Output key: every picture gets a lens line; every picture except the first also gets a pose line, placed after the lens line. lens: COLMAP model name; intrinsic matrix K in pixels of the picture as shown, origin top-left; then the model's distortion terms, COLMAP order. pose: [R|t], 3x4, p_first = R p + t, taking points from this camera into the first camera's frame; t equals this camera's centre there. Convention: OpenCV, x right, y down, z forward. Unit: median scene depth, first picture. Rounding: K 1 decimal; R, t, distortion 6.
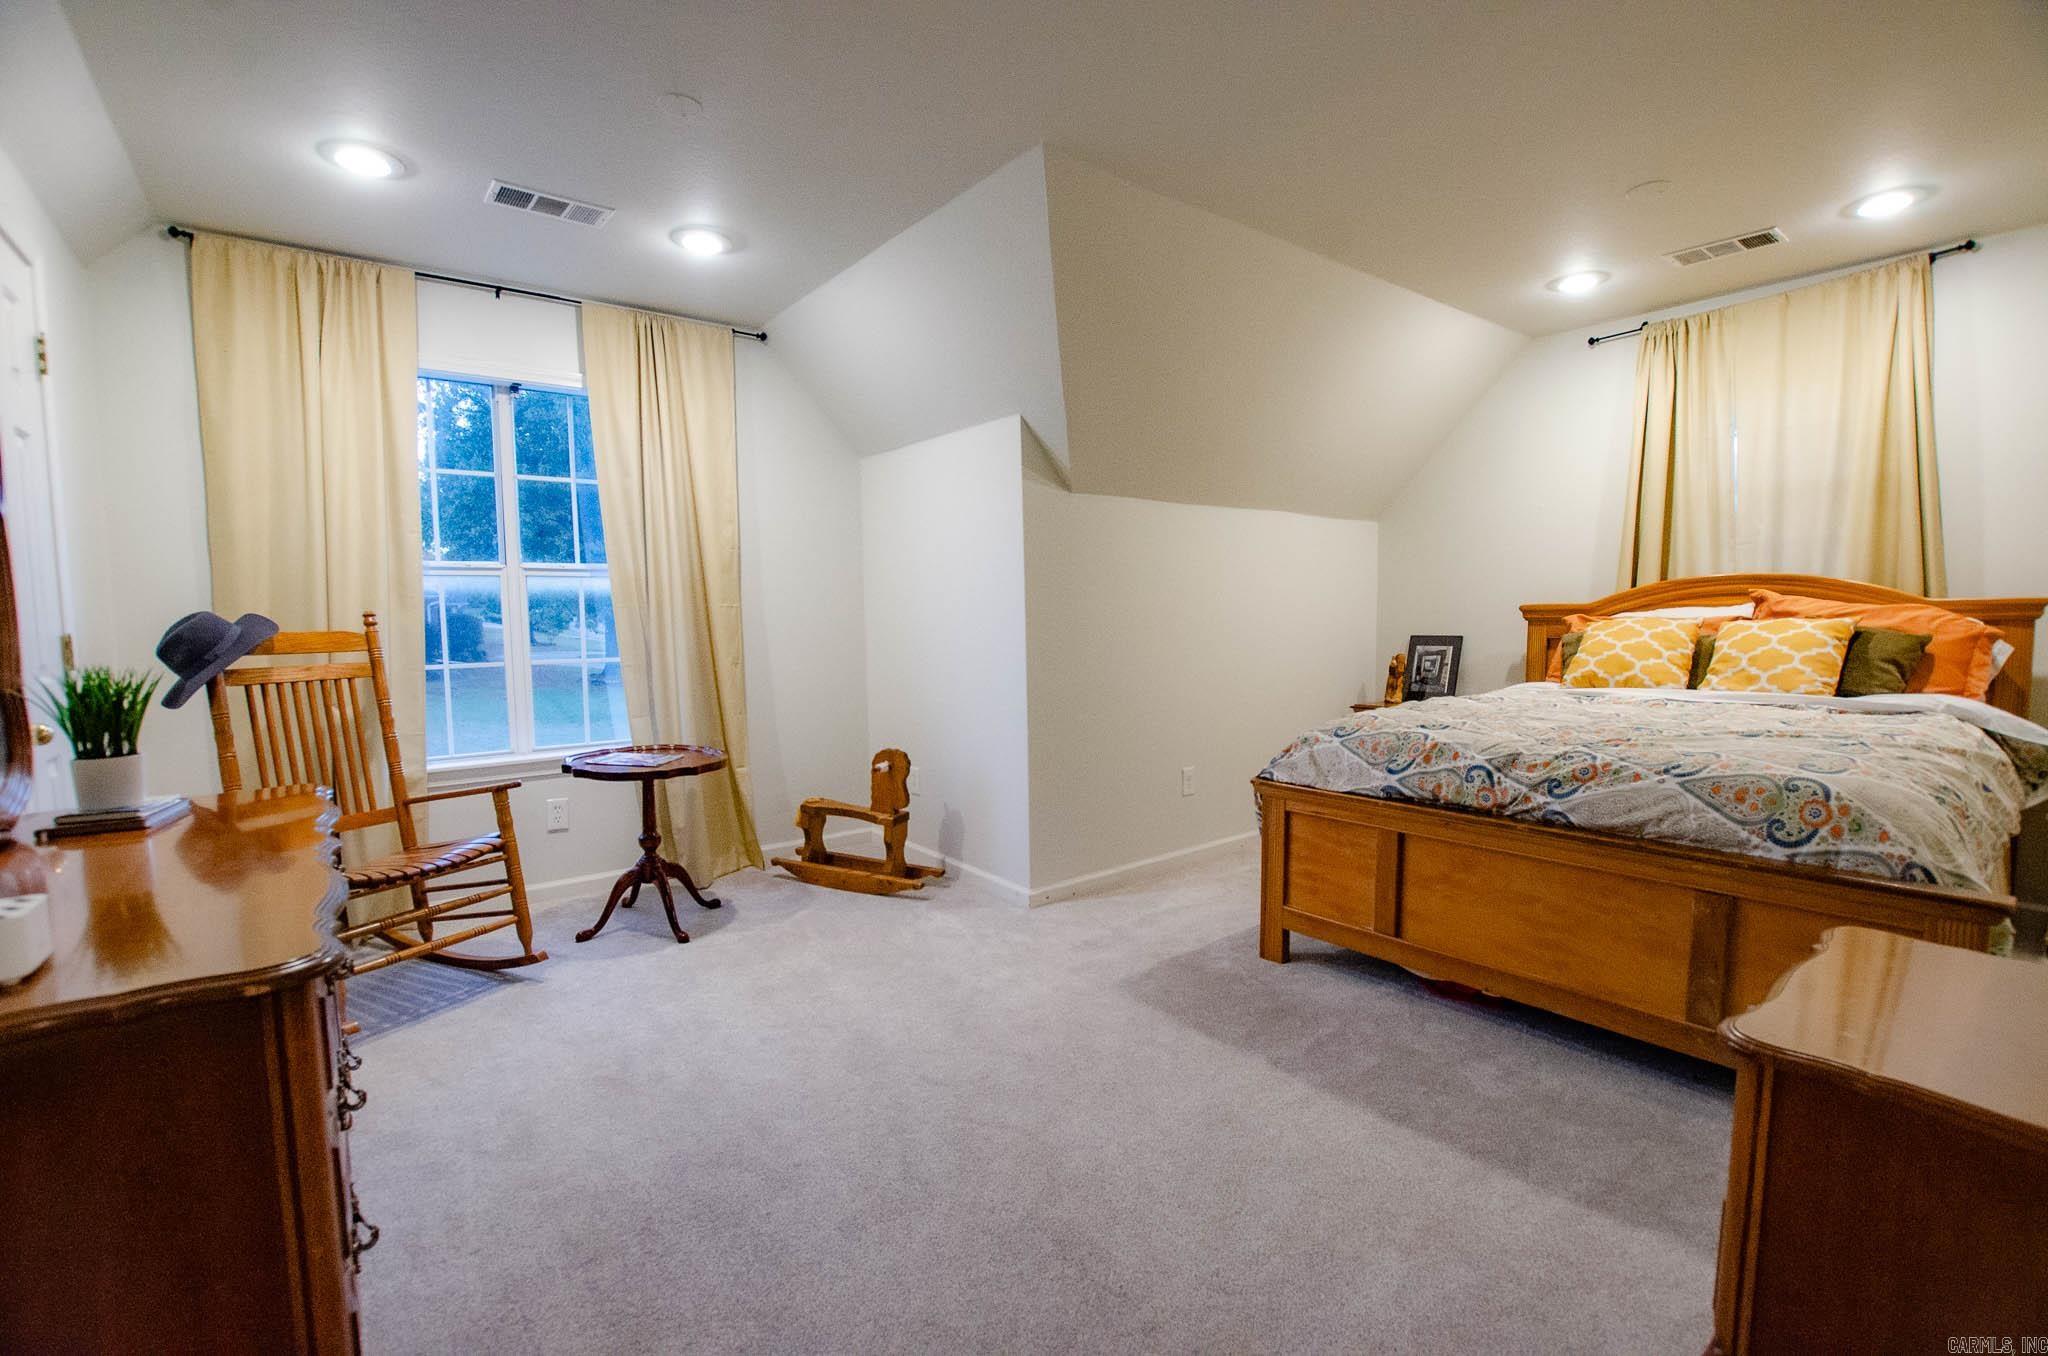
lens RADIAL K [[900.0, 0, 1037.9], [0, 900.0, 680.4], [0, 0, 1]] dist [-0.022338, 0.000318]
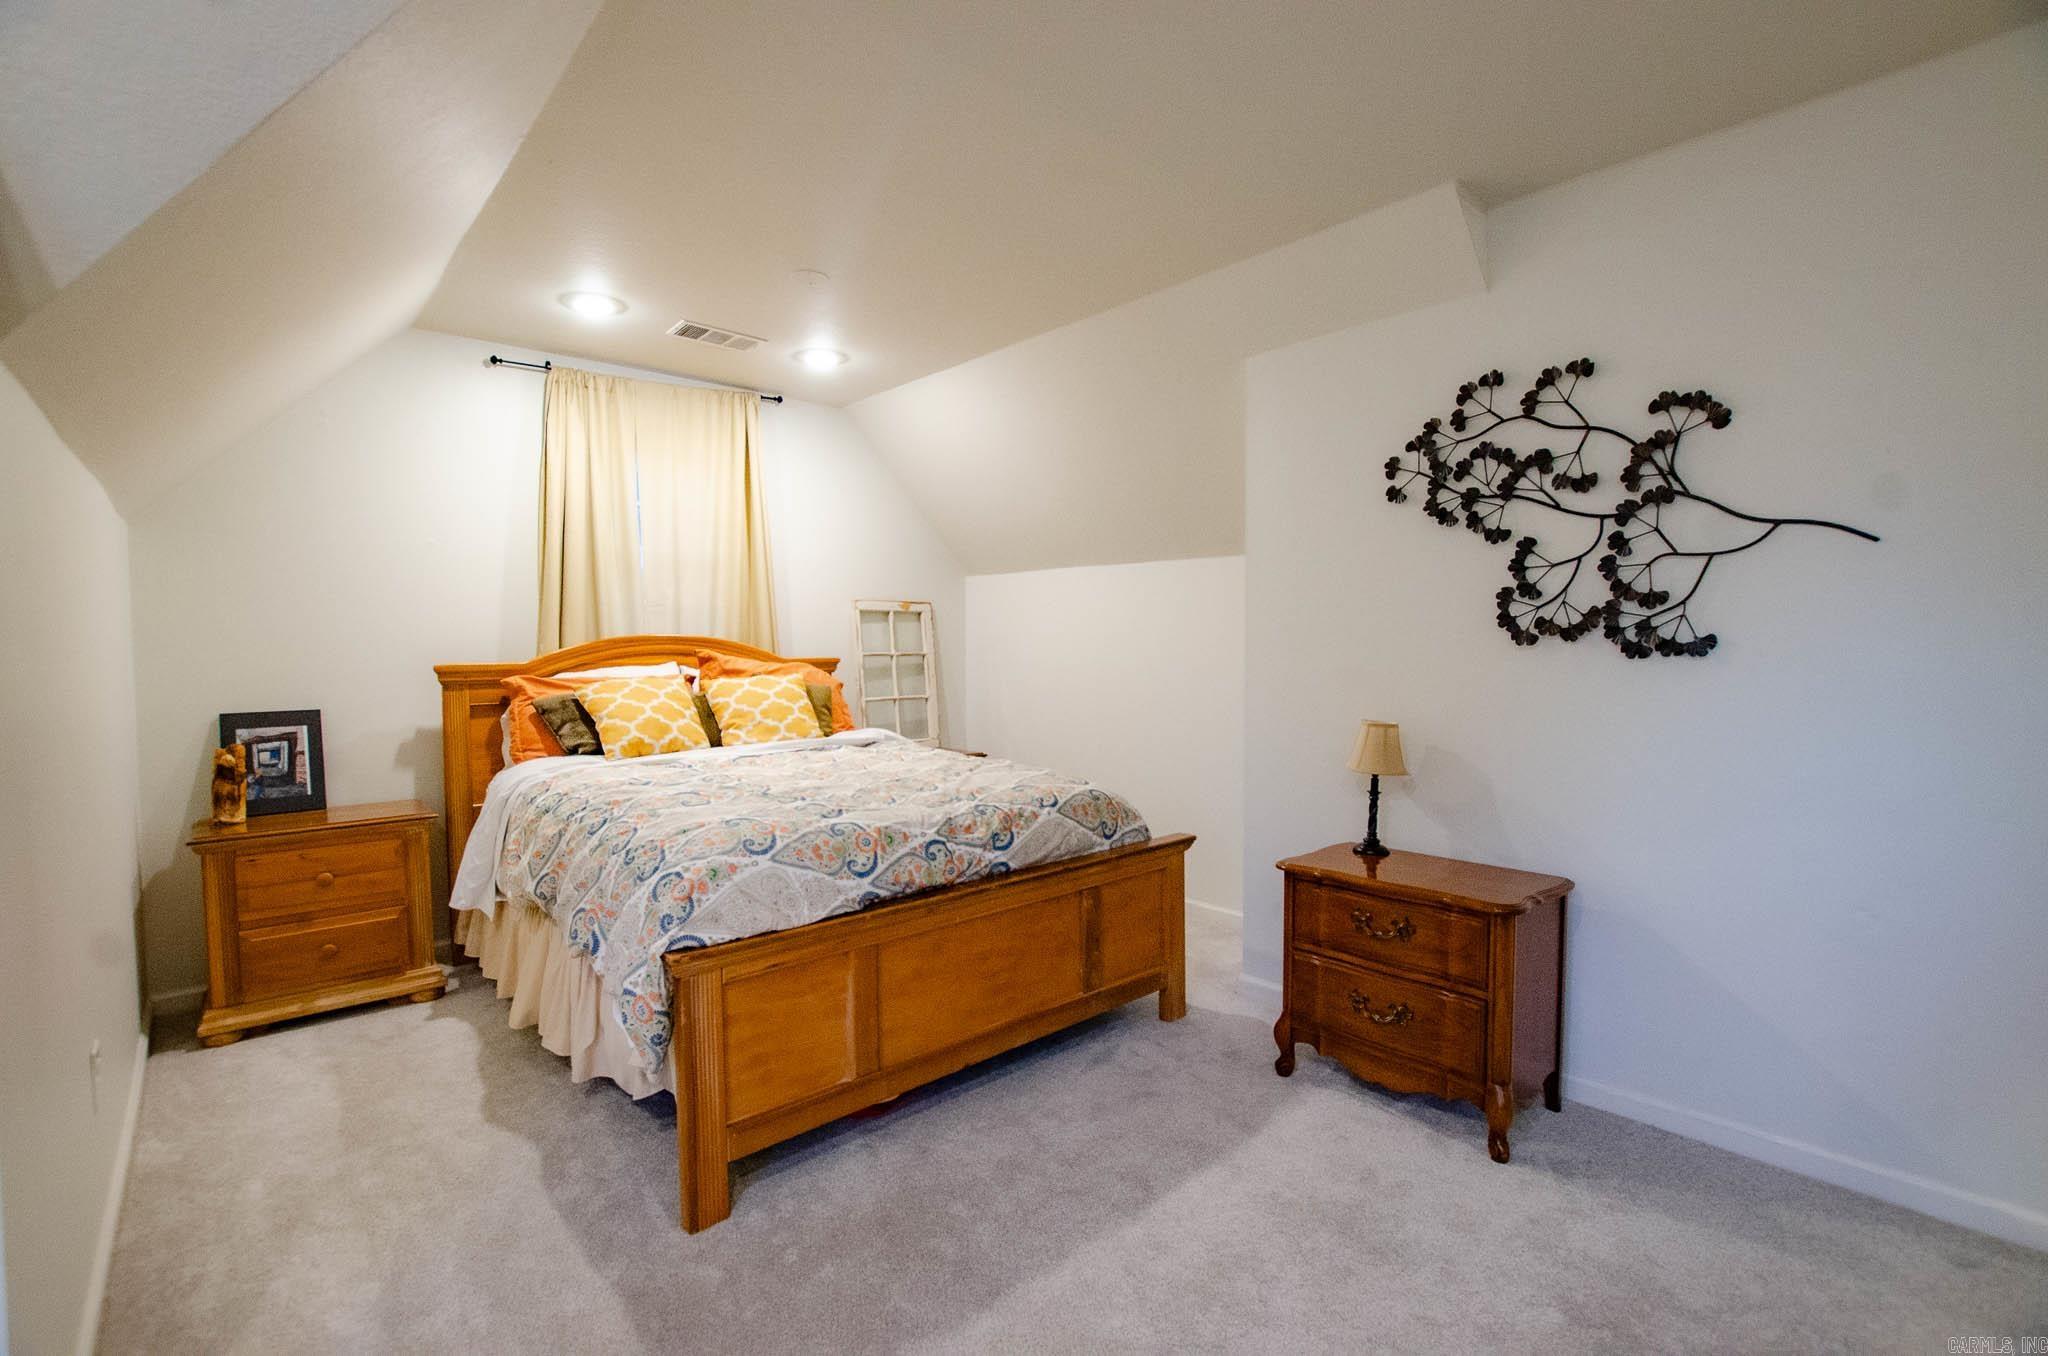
lens RADIAL K [[897.4, 0, 1020.7], [0, 897.4, 682.9], [0, 0, 1]] dist [-0.037297, 0.006167]
pose [[-0.049277, -0.028153, 0.998388, -0.316196], [0.080879, 0.996207, 0.032084, -0.065367], [-0.995505, 0.082329, -0.046813, 0.660707]]
